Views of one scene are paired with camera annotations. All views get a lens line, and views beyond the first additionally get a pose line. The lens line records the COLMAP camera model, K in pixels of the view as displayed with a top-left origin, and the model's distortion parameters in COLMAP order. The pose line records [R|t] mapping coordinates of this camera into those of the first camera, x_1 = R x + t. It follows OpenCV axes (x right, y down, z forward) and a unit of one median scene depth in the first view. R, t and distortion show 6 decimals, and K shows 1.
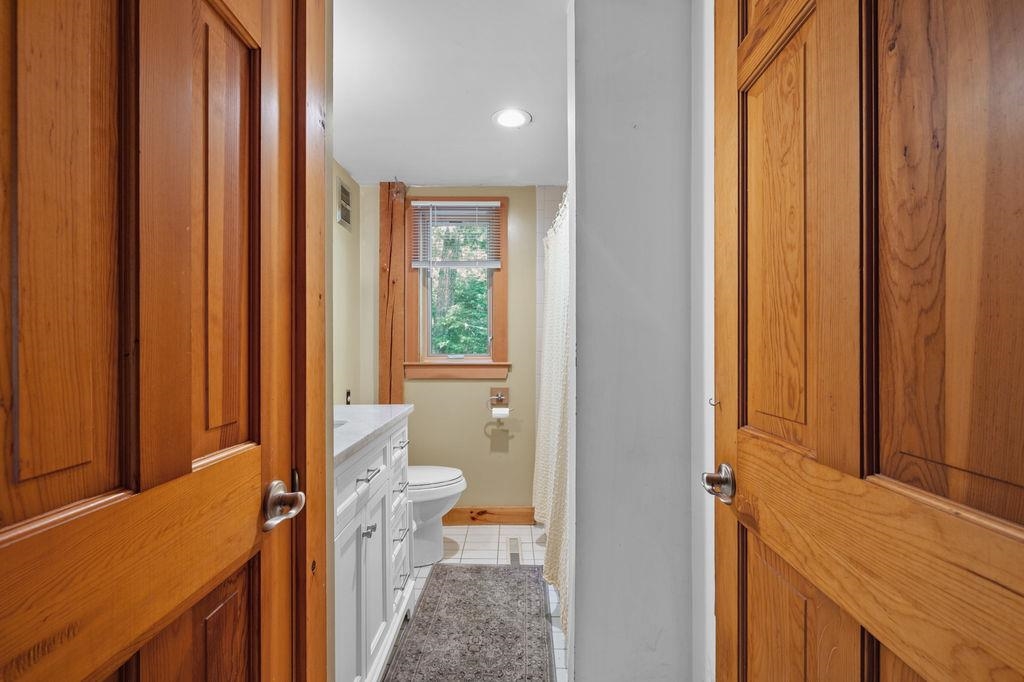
lens RADIAL K [[438.1, 0, 507.3], [0, 438.1, 349.7], [0, 0, 1]] dist [-0.004644, -0.000586]
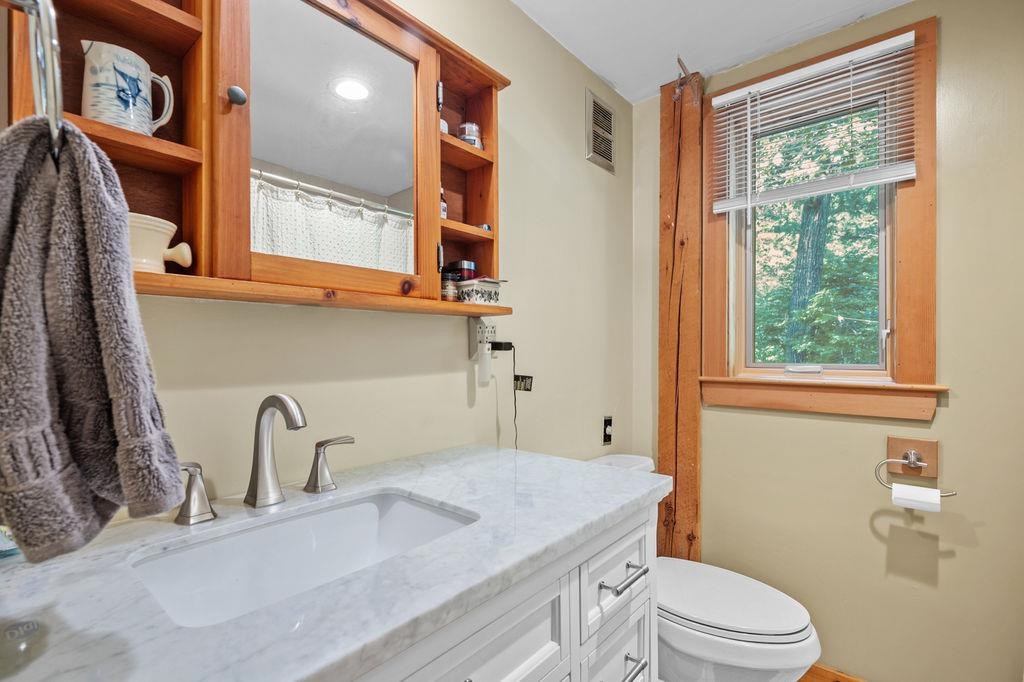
lens RADIAL K [[480.4, 0, 503.4], [0, 480.4, 347.2], [0, 0, 1]] dist [-0.002106, 0.000882]
pose [[0.758018, -0.000179, -0.652233, -0.014304], [-0.007391, 0.999933, -0.008864, -0.002873], [0.652191, 0.011540, 0.757966, 0.334676]]
